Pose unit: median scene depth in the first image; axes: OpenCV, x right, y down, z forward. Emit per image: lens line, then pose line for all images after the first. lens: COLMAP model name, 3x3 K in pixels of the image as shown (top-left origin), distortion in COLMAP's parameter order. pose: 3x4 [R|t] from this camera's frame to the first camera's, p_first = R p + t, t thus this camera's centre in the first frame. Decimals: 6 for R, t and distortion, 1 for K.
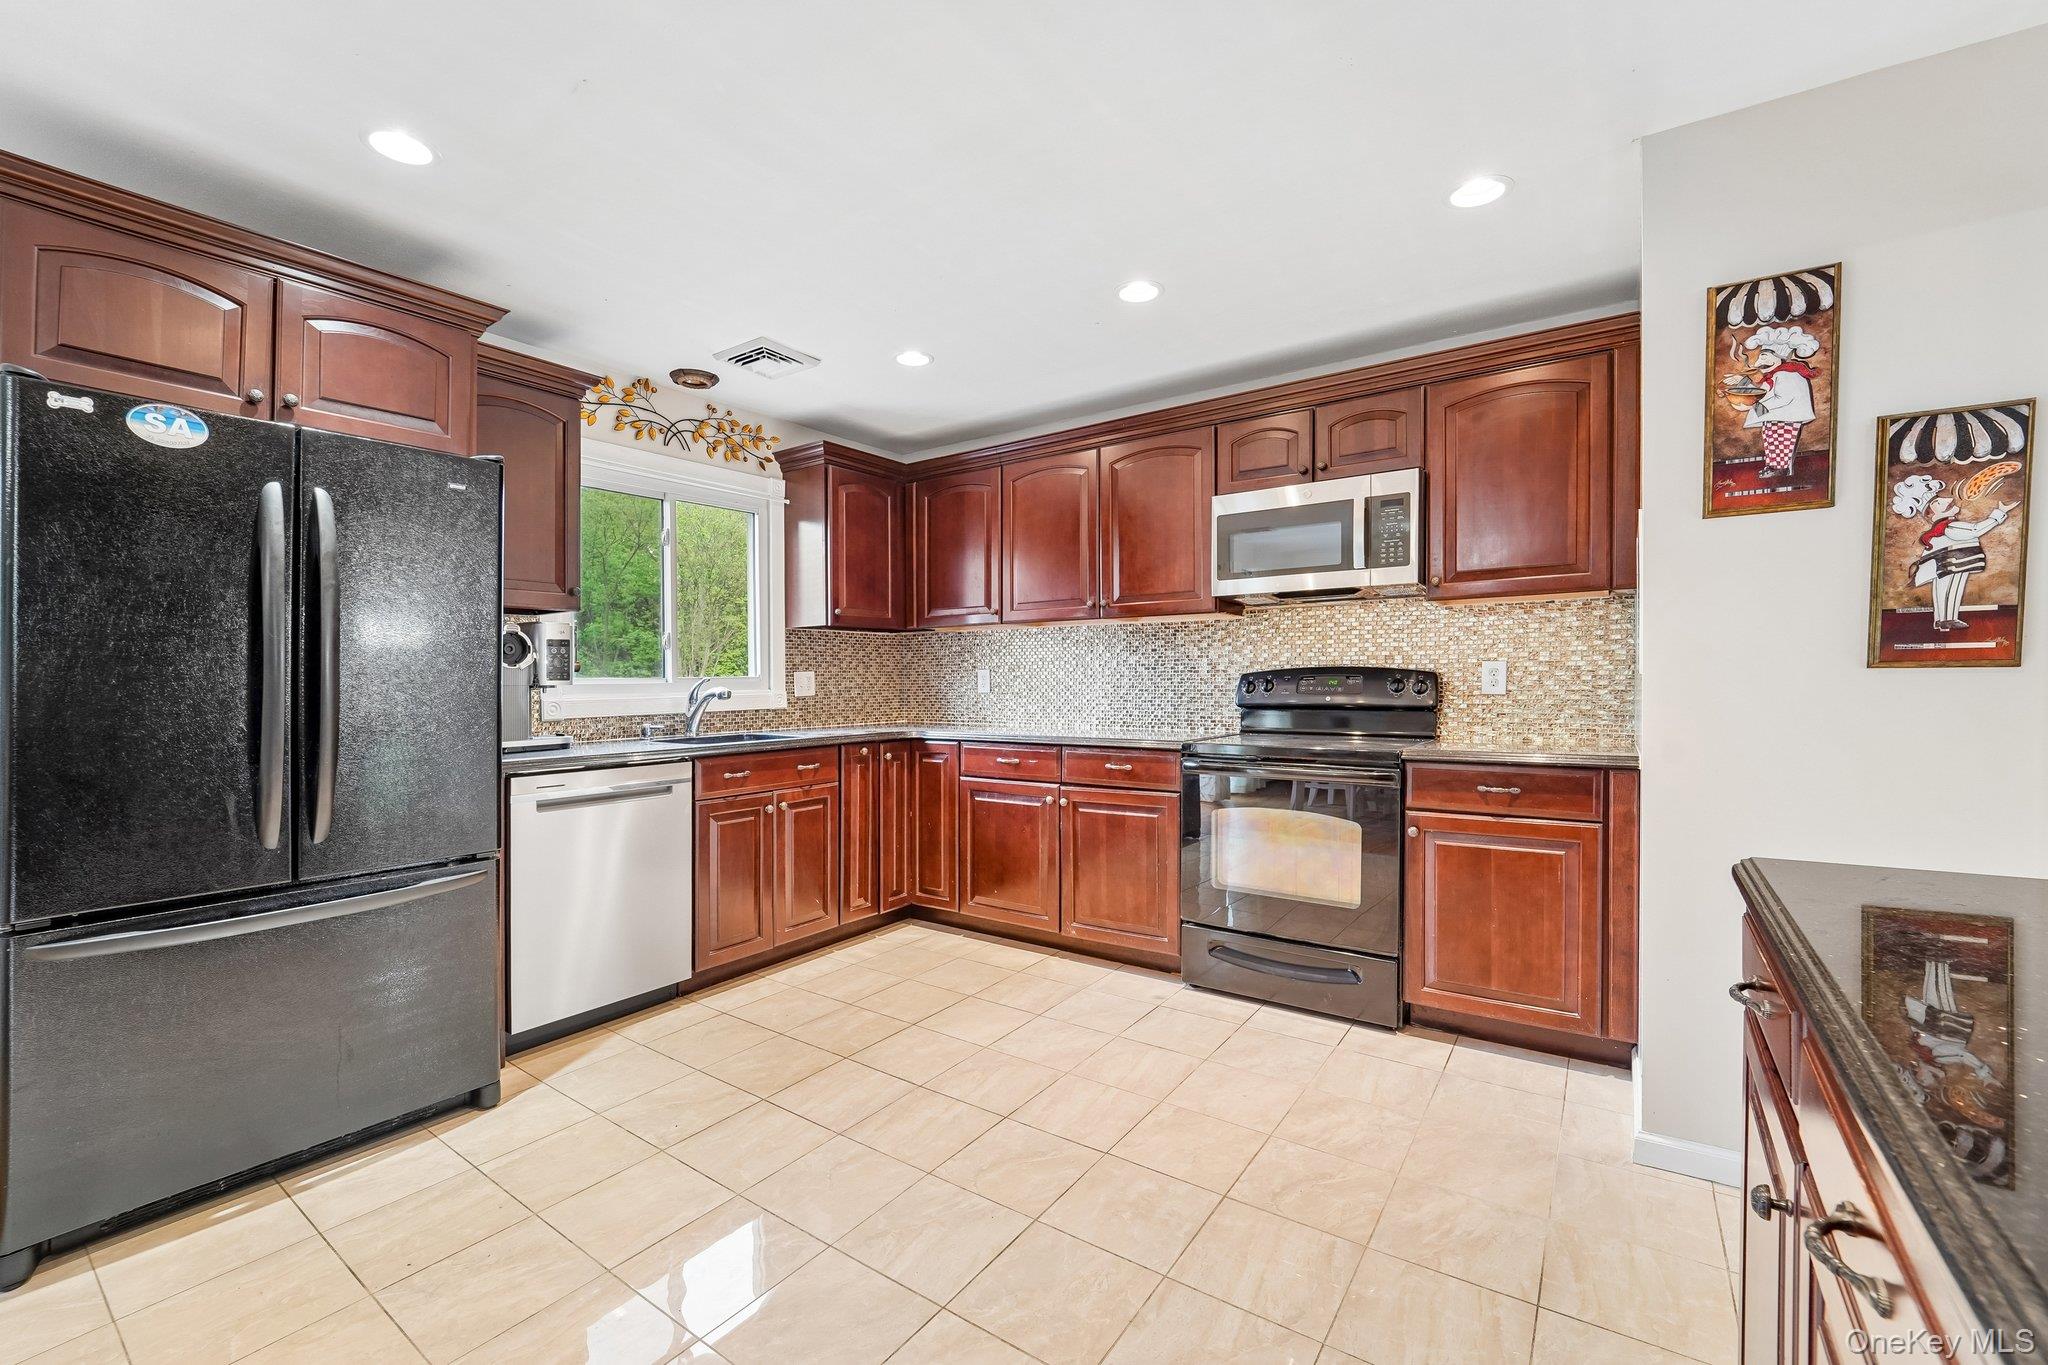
lens RADIAL K [[844.6, 0, 1015.9], [0, 844.6, 677.2], [0, 0, 1]] dist [-0.018774, -0.000976]
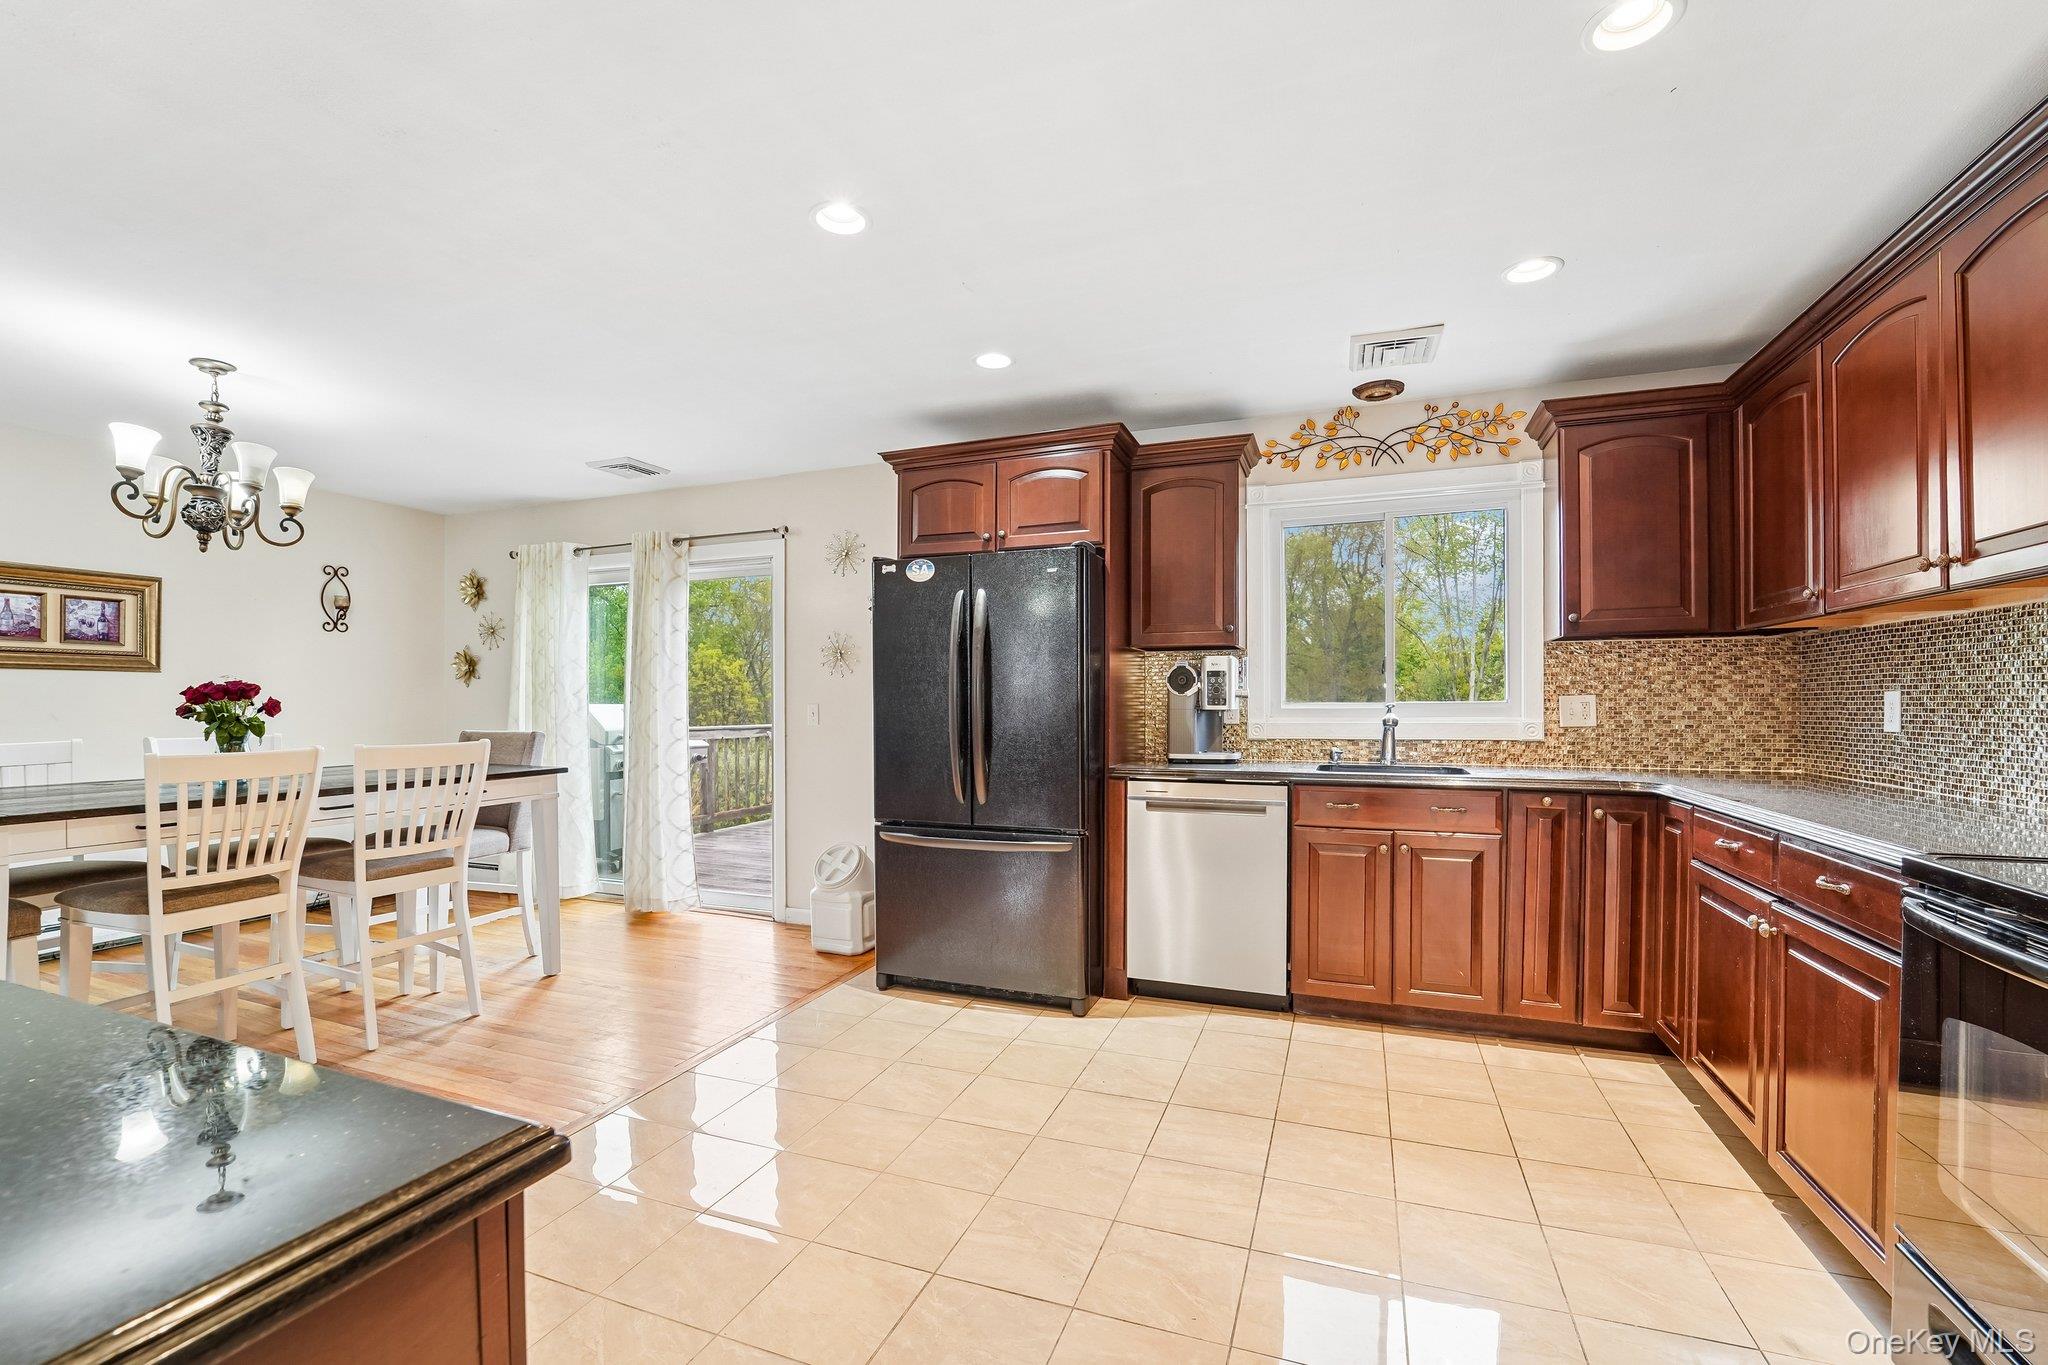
lens RADIAL K [[844.6, 0, 1023.4], [0, 844.6, 708.2], [0, 0, 1]] dist [-0.018774, -0.000976]
pose [[0.253713, 0.017035, -0.967130, 0.496796], [0.002702, 0.999829, 0.018319, -0.014017], [0.967276, -0.007261, 0.253624, 0.406852]]
